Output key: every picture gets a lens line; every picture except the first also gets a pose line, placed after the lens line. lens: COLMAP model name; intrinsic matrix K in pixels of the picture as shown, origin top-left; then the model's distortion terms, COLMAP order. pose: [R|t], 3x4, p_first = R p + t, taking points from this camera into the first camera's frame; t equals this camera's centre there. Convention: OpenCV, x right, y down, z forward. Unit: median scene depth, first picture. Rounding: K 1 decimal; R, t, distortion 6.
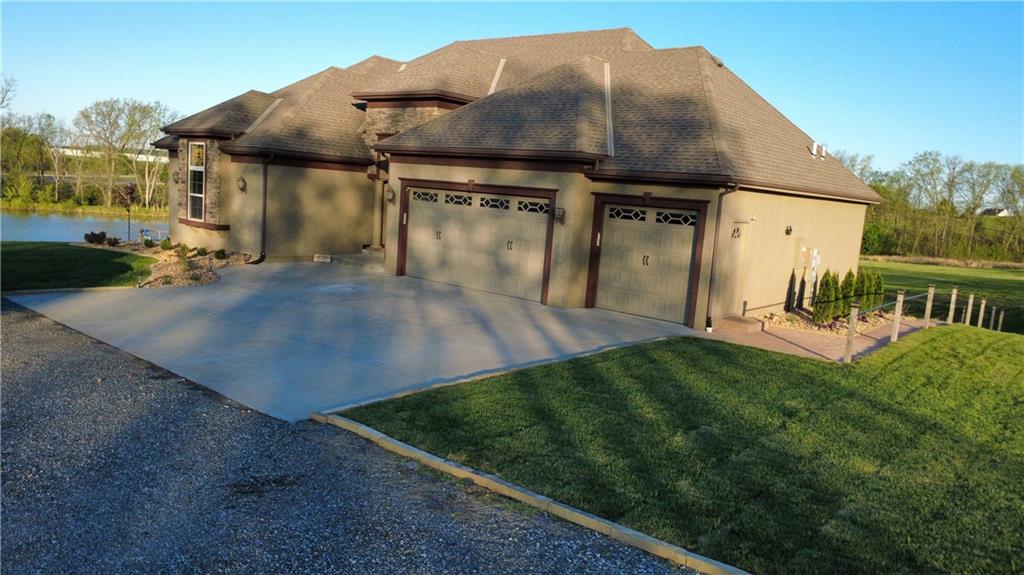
lens RADIAL K [[749.7, 0, 512.0], [0, 749.7, 287.5], [0, 0, 1]] dist [-0.002208, 0.007563]
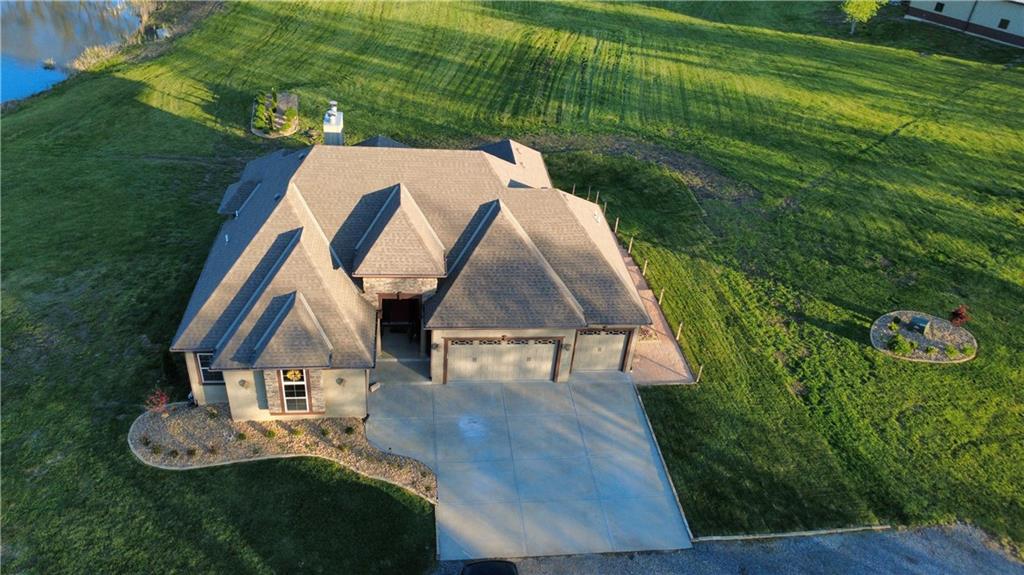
lens RADIAL K [[749.7, 0, 512.0], [0, 749.7, 287.5], [0, 0, 1]] dist [-0.002208, 0.007563]
pose [[0.693210, -0.416076, 0.588506, -0.968666], [0.075934, 0.854154, 0.514446, -1.076752], [-0.716724, -0.311932, 0.623703, -0.068031]]
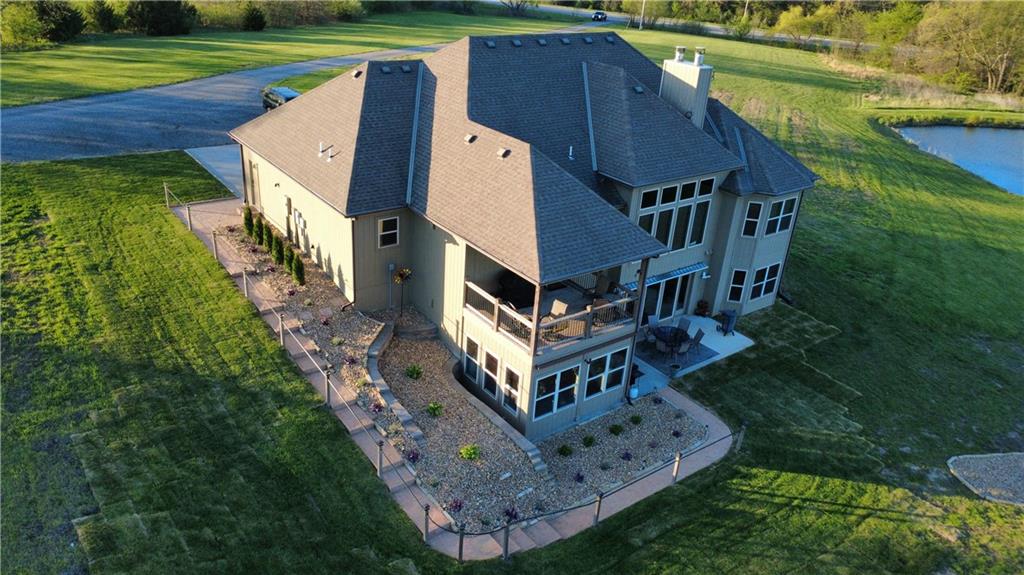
lens RADIAL K [[749.7, 0, 512.0], [0, 749.7, 287.5], [0, 0, 1]] dist [-0.002208, 0.007563]
pose [[-0.223602, 0.333891, -0.915707, 1.702755], [-0.212876, 0.900083, 0.380176, -0.562645], [0.951150, 0.279940, -0.130183, 1.648714]]
